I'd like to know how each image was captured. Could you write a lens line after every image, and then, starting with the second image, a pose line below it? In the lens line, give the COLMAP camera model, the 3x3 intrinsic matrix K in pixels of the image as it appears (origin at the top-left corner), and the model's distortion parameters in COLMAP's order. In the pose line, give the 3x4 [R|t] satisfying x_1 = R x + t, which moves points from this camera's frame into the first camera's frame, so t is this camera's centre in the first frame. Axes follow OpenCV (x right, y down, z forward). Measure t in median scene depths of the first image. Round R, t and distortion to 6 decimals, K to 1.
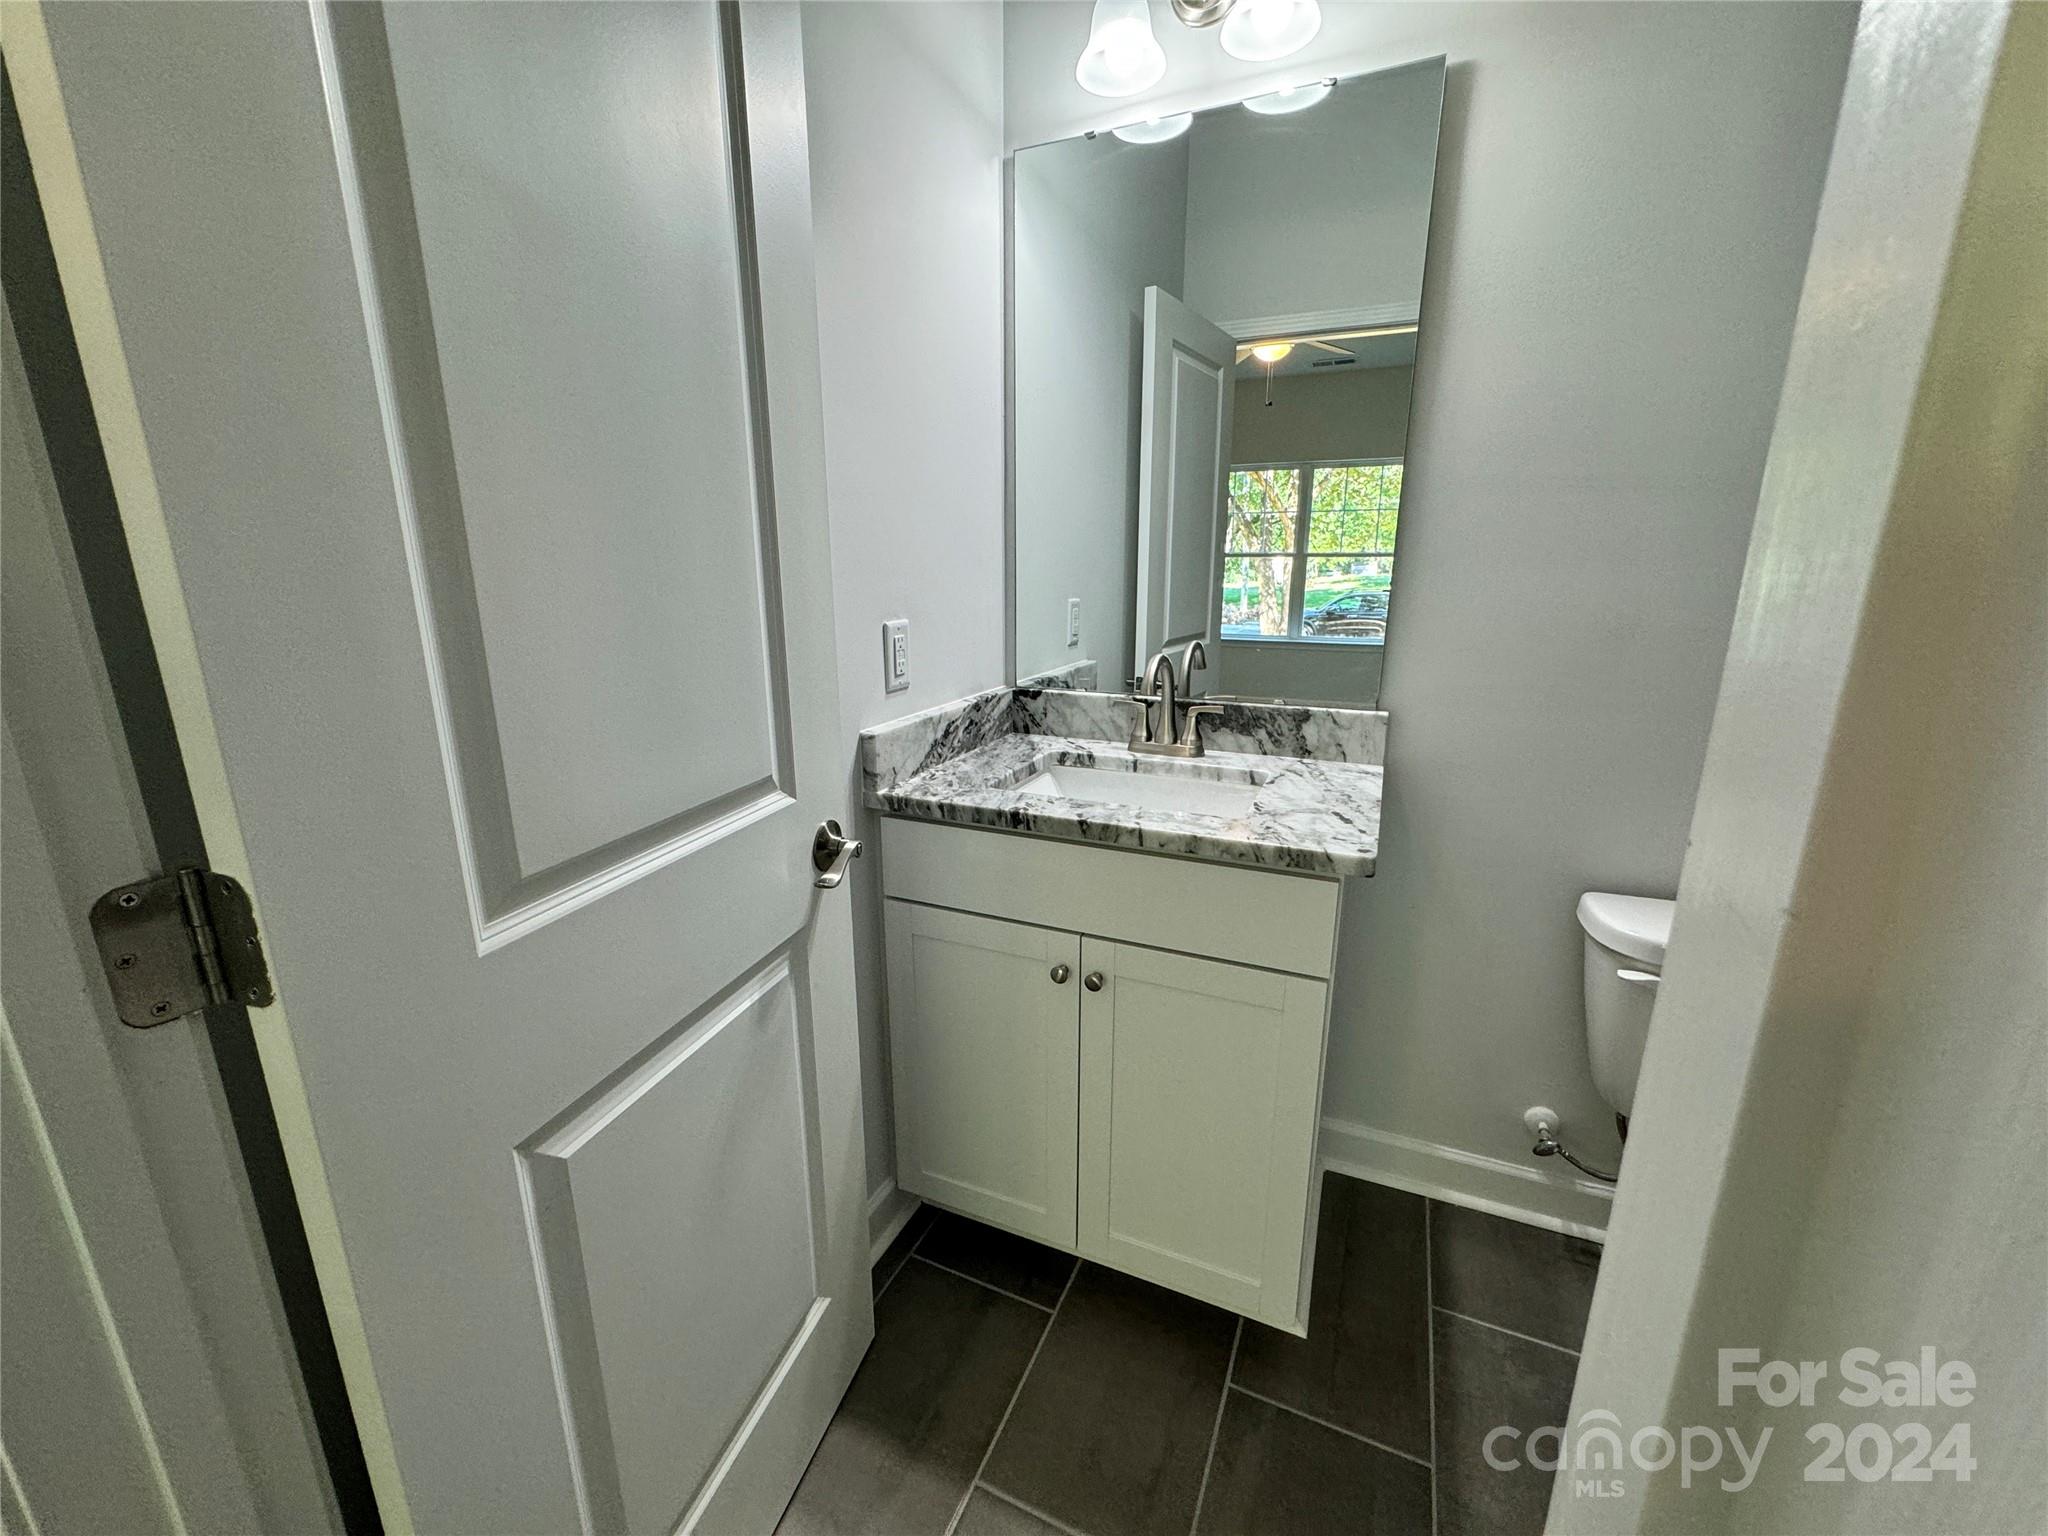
lens RADIAL K [[816.5, 0, 1021.4], [0, 816.5, 762.7], [0, 0, 1]] dist [-0.001486, -0.000495]
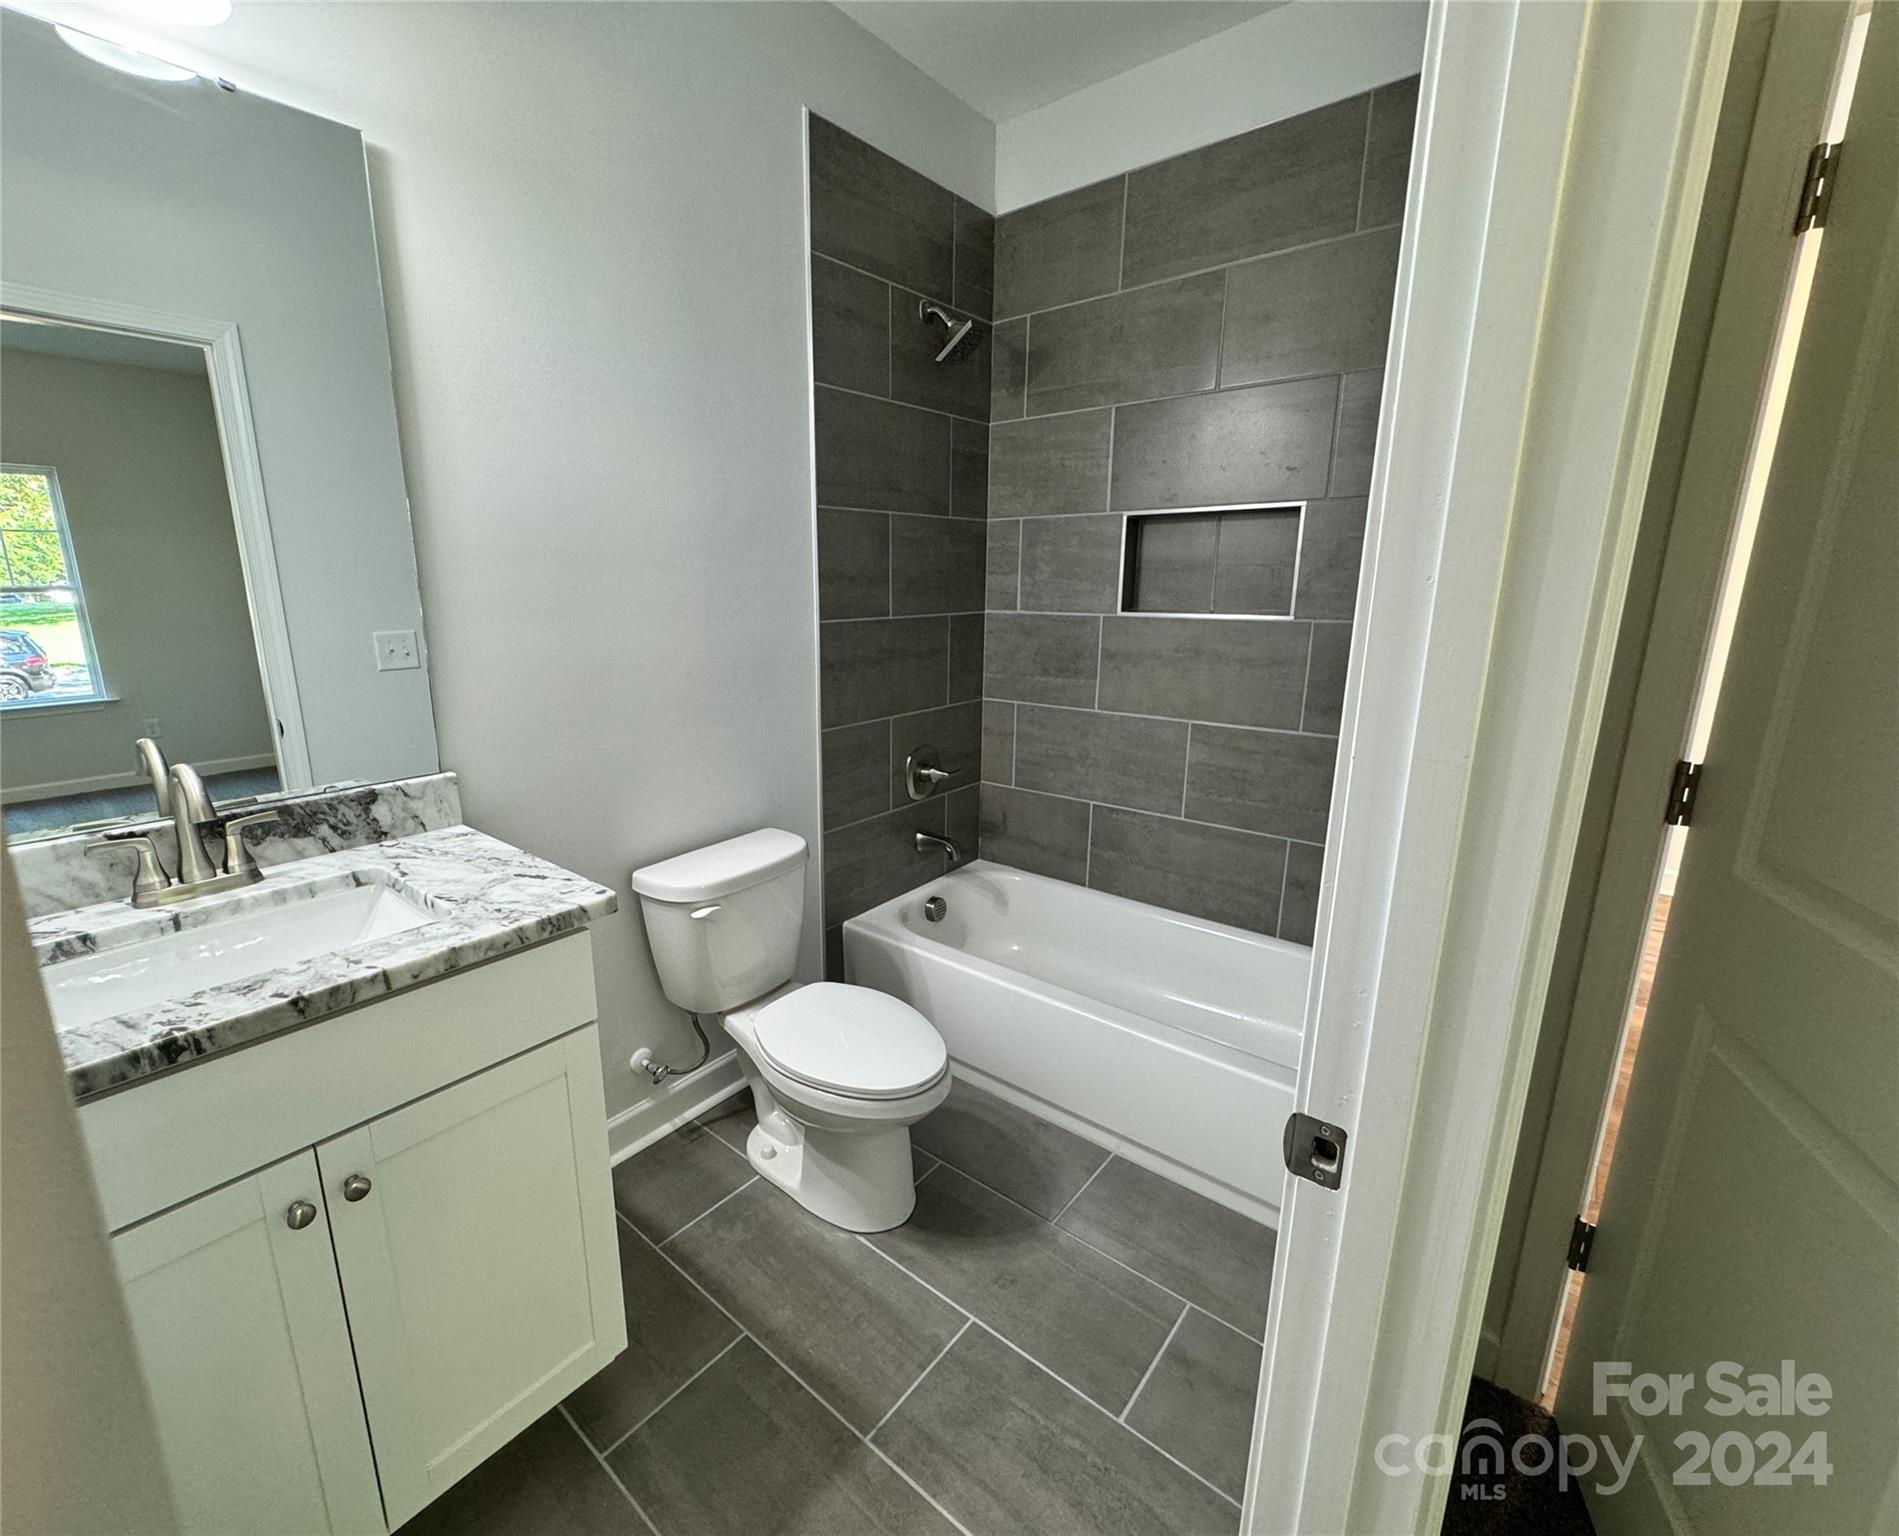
lens RADIAL K [[800.7, 0, 887.9], [0, 800.7, 761.2], [0, 0, 1]] dist [-0.000986, -0.000510]
pose [[0.297893, -0.209176, 0.931400, -0.367038], [0.236252, 0.961499, 0.140374, -0.102970], [-0.924903, 0.178228, 0.335842, 0.201428]]
